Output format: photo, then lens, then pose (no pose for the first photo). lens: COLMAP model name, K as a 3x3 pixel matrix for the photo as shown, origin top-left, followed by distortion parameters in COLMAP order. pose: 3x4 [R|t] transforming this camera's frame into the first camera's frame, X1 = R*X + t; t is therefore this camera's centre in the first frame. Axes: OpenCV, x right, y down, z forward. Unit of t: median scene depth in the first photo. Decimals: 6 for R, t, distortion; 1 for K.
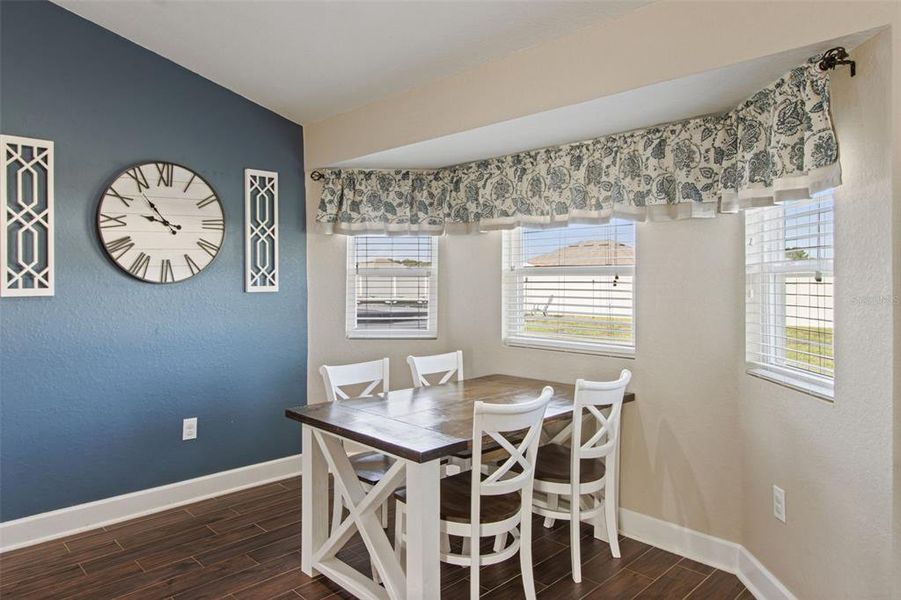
lens RADIAL K [[577.0, 0, 450.4], [0, 577.0, 292.1], [0, 0, 1]] dist [0.000535, 0.001055]
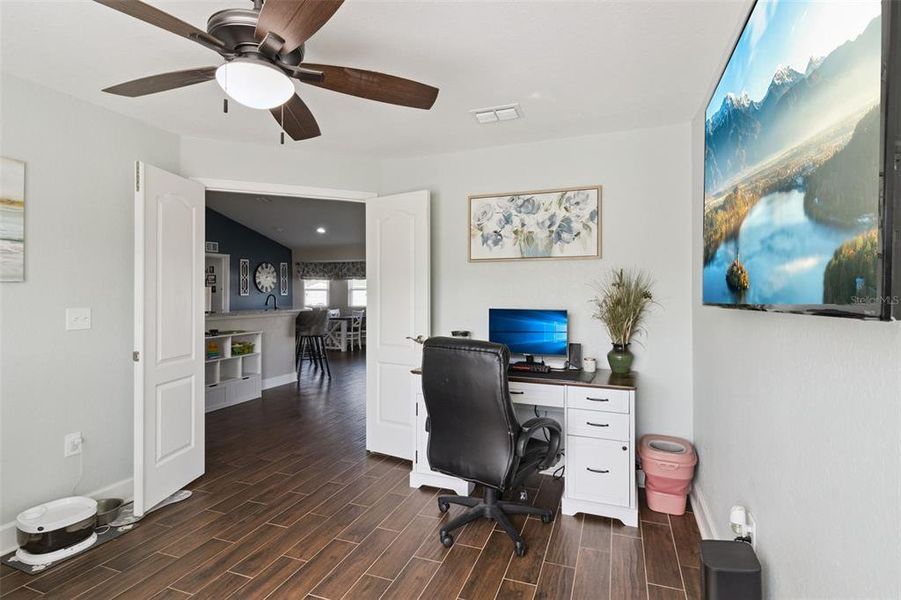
lens RADIAL K [[459.9, 0, 452.0], [0, 459.9, 296.2], [0, 0, 1]] dist [-0.000928, -0.000836]
pose [[0.909115, -0.003979, 0.416526, -0.629352], [0.006899, 0.999961, -0.005504, 0.035700], [-0.416488, 0.007877, 0.909107, -2.379025]]
